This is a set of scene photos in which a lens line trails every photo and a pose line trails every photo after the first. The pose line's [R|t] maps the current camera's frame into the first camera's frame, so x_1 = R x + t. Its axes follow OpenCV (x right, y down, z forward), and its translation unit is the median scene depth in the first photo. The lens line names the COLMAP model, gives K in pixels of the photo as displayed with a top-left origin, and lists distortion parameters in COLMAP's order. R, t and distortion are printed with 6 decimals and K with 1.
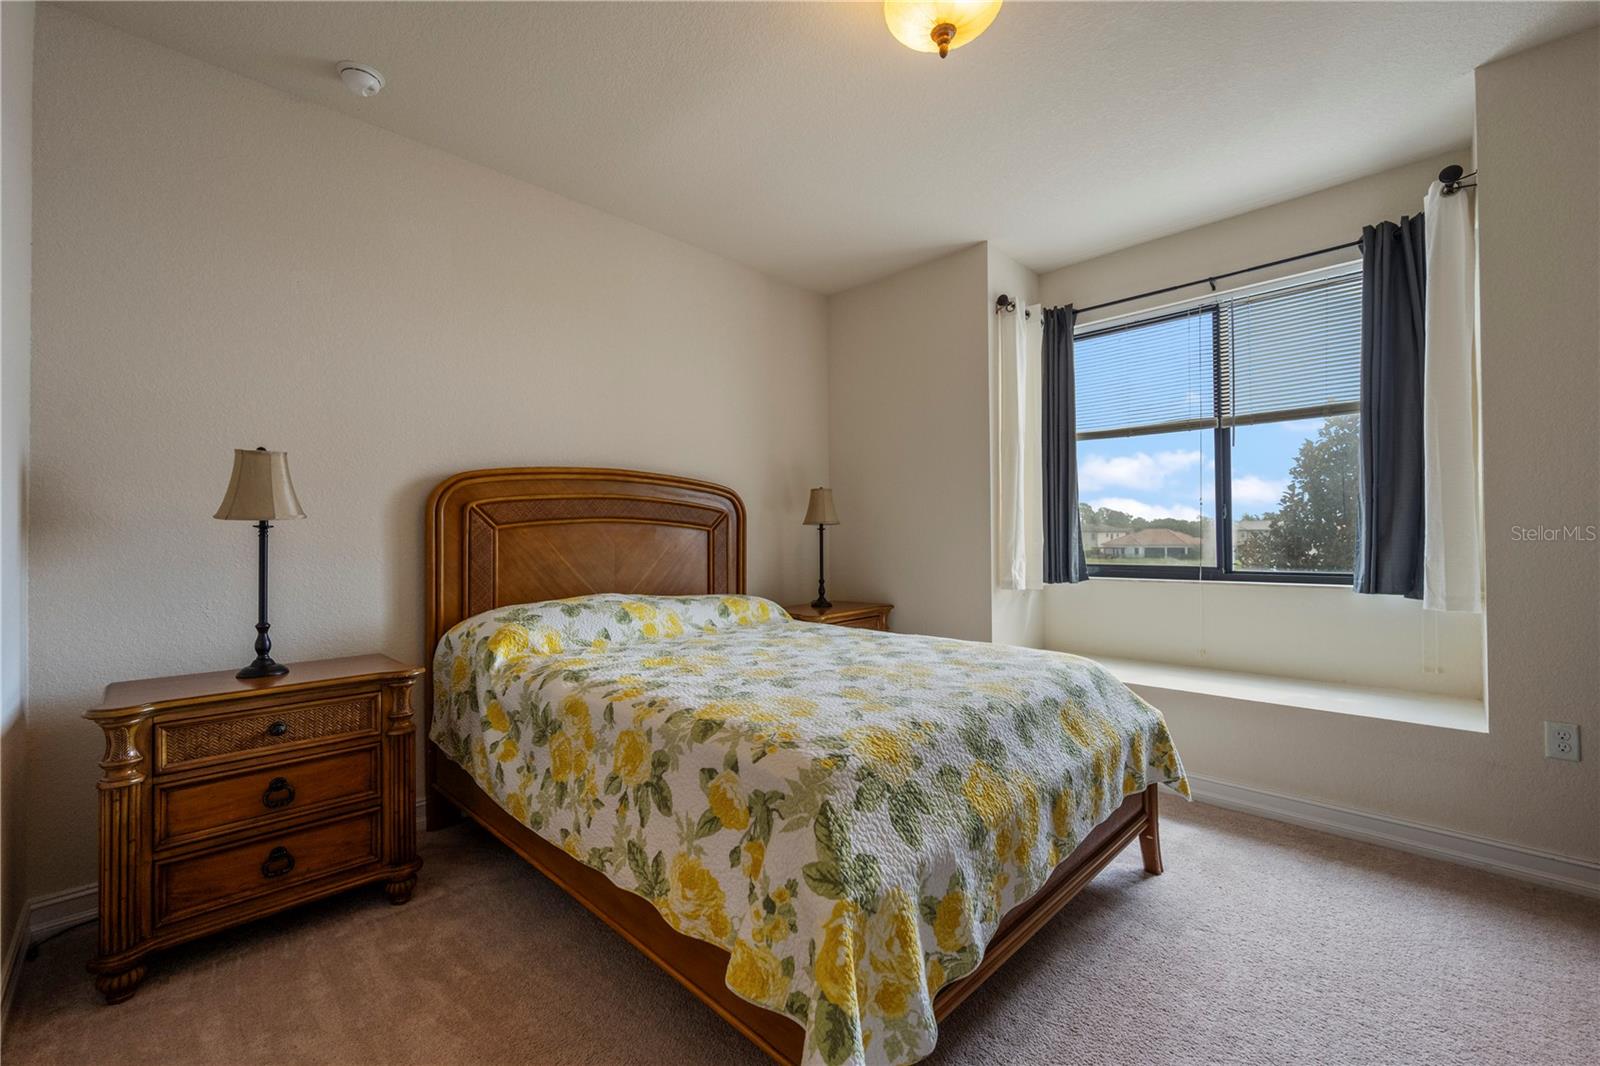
lens RADIAL K [[662.8, 0, 798.1], [0, 662.8, 531.0], [0, 0, 1]] dist [0.002477, 0.000055]
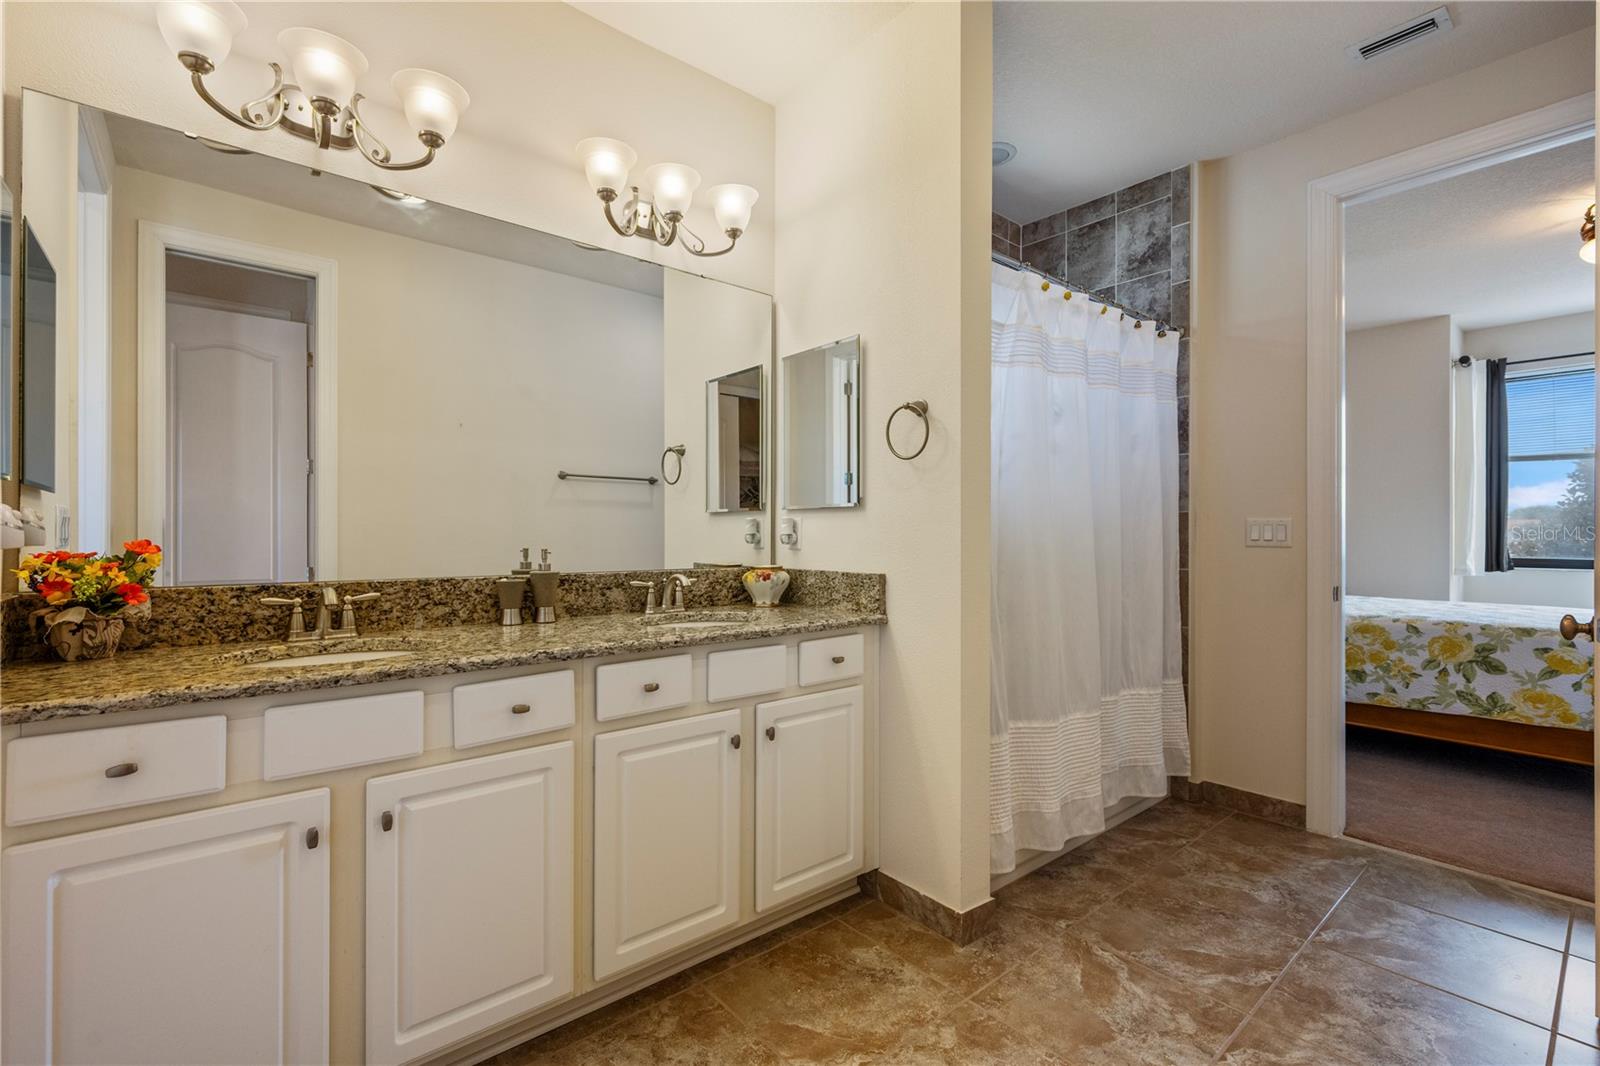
lens RADIAL K [[714.5, 0, 801.3], [0, 714.5, 536.5], [0, 0, 1]] dist [-0.002024, -0.000437]
pose [[0.995096, 0.013156, -0.098032, -1.906849], [-0.011630, 0.999802, 0.016120, 0.004800], [0.098225, -0.014901, 0.995053, -1.218849]]
